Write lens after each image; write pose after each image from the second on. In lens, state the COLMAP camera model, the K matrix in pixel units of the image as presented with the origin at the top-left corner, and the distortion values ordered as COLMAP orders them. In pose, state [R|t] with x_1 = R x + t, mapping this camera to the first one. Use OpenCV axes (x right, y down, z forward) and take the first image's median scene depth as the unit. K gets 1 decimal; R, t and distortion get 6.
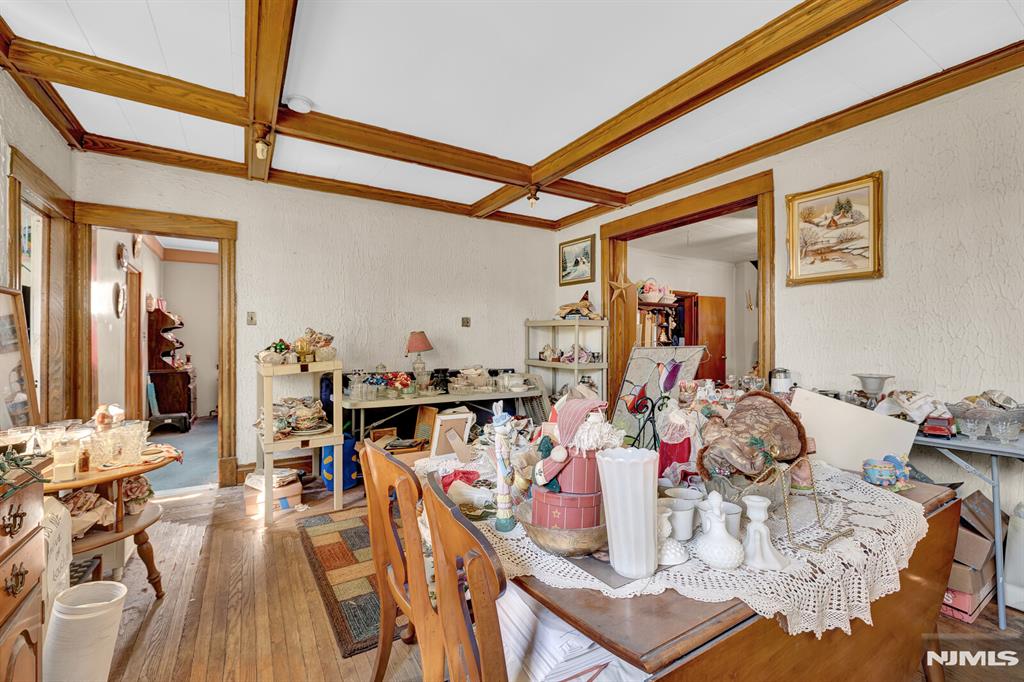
lens RADIAL K [[442.9, 0, 513.1], [0, 442.9, 341.0], [0, 0, 1]] dist [0.003700, 0.000322]
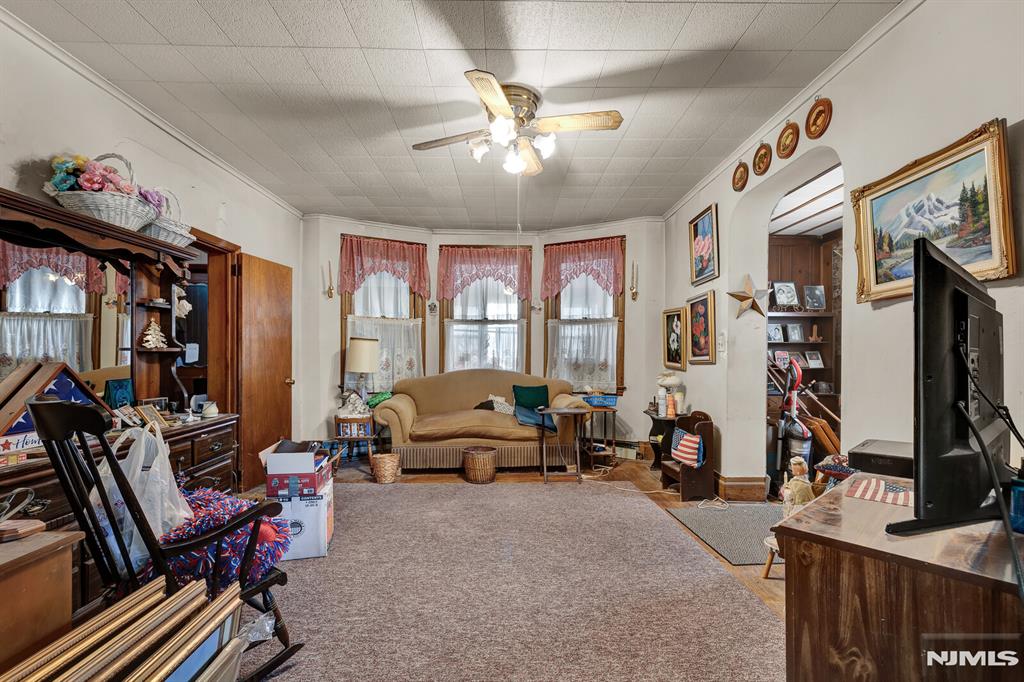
lens RADIAL K [[442.9, 0, 512.8], [0, 442.9, 344.3], [0, 0, 1]] dist [0.003700, 0.000322]
pose [[0.517891, 0.013390, 0.855342, 0.178782], [-0.000894, 0.999885, -0.015112, 0.002213], [-0.855446, 0.007062, 0.517844, 0.555872]]
